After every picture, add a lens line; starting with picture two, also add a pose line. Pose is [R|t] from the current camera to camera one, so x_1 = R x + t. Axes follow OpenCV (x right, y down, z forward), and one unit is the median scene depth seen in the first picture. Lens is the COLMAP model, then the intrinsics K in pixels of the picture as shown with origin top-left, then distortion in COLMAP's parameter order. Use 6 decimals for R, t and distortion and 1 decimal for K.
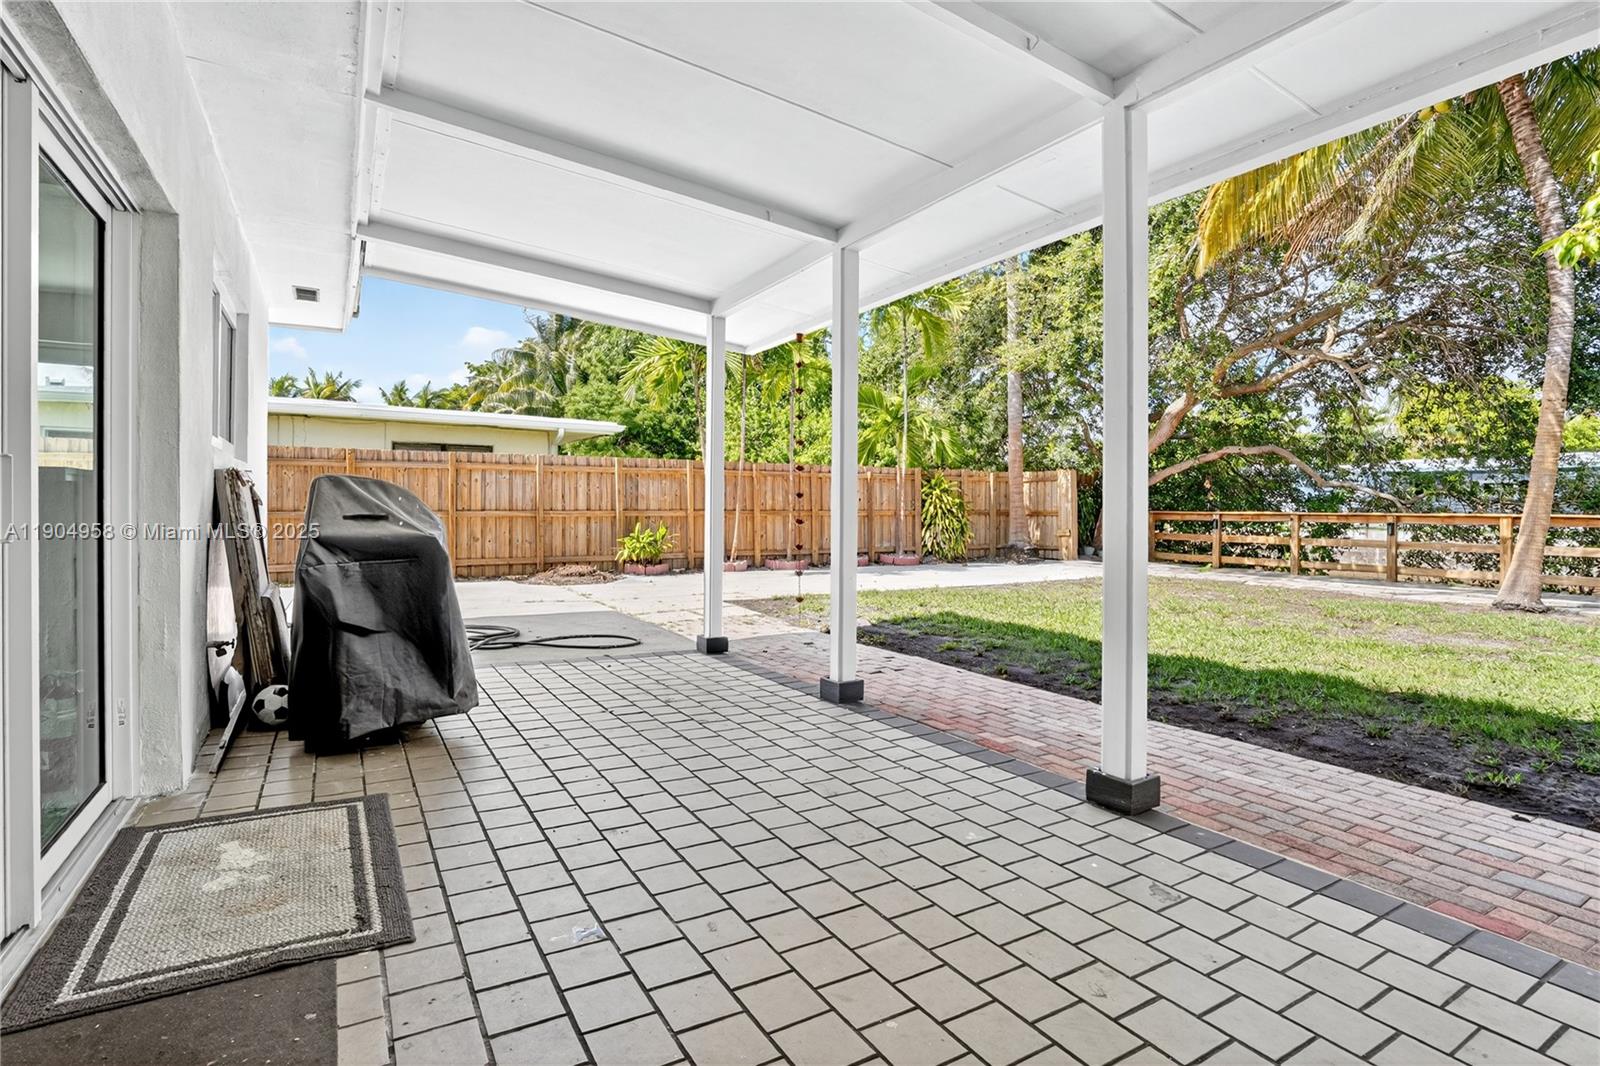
lens RADIAL K [[779.4, 0, 799.7], [0, 779.4, 526.5], [0, 0, 1]] dist [-0.031123, 0.003052]
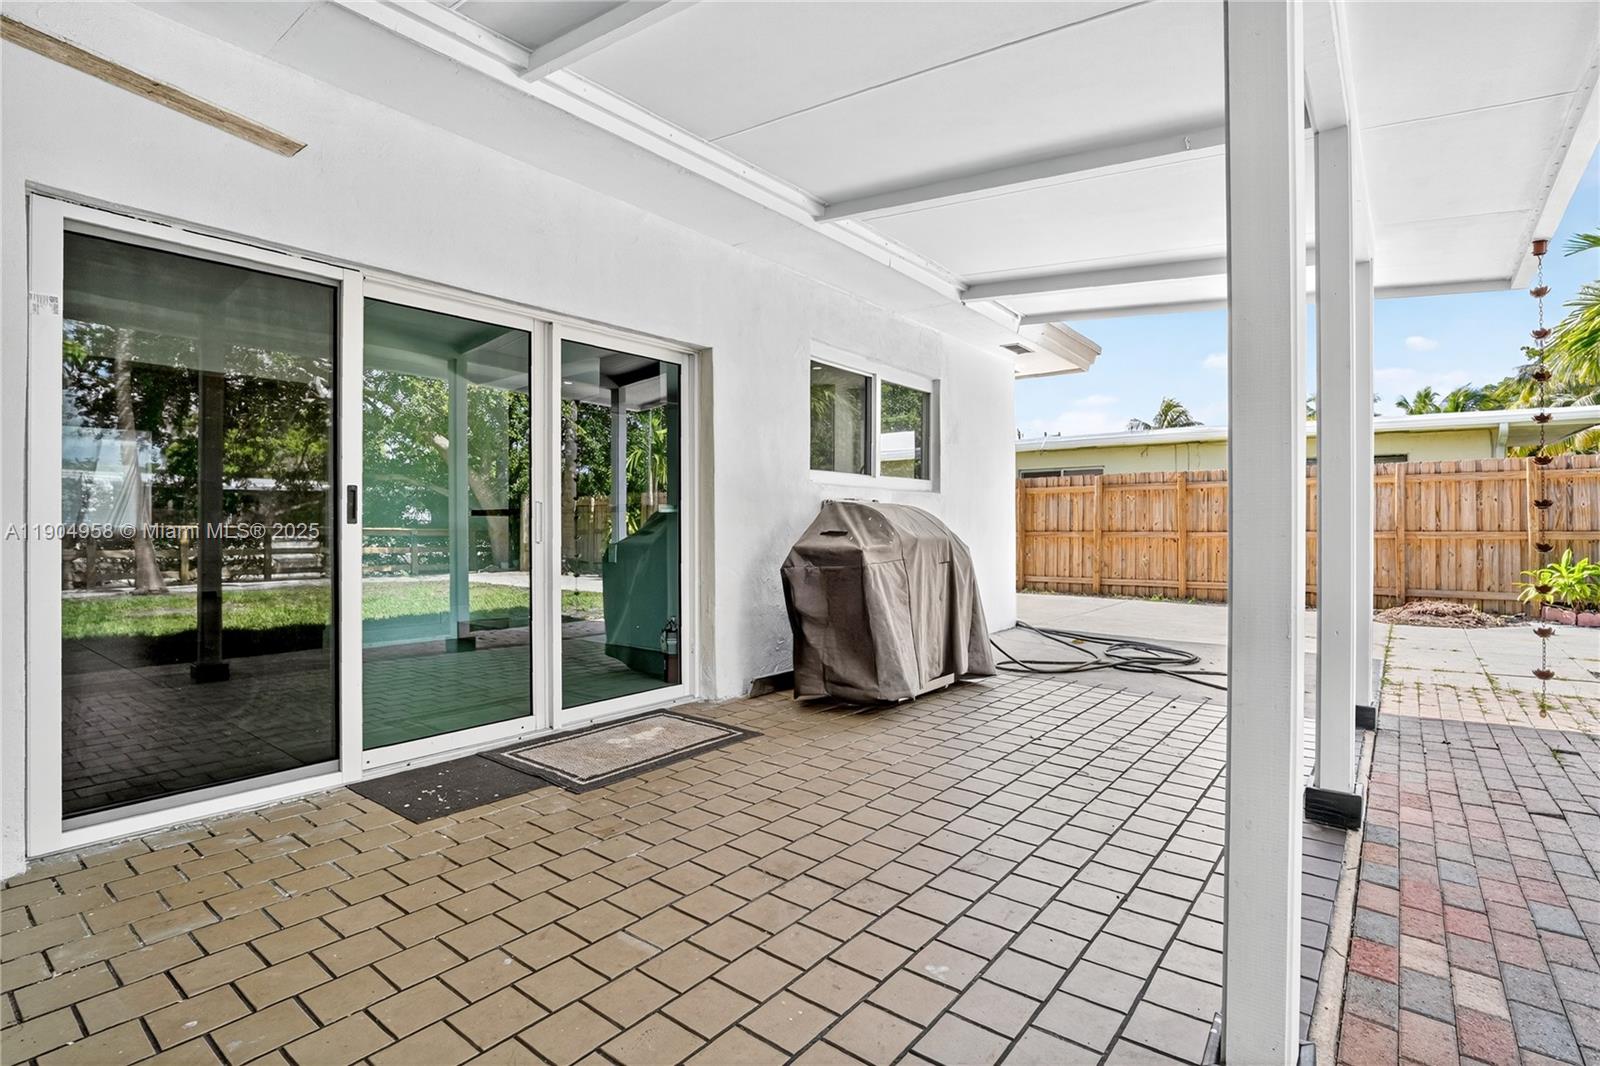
lens RADIAL K [[779.4, 0, 806.1], [0, 779.4, 528.9], [0, 0, 1]] dist [-0.031123, 0.003052]
pose [[0.361002, -0.002826, -0.932561, 0.588170], [-0.020542, 0.999729, -0.010981, -0.004090], [0.932339, 0.023120, 0.360846, 0.419831]]
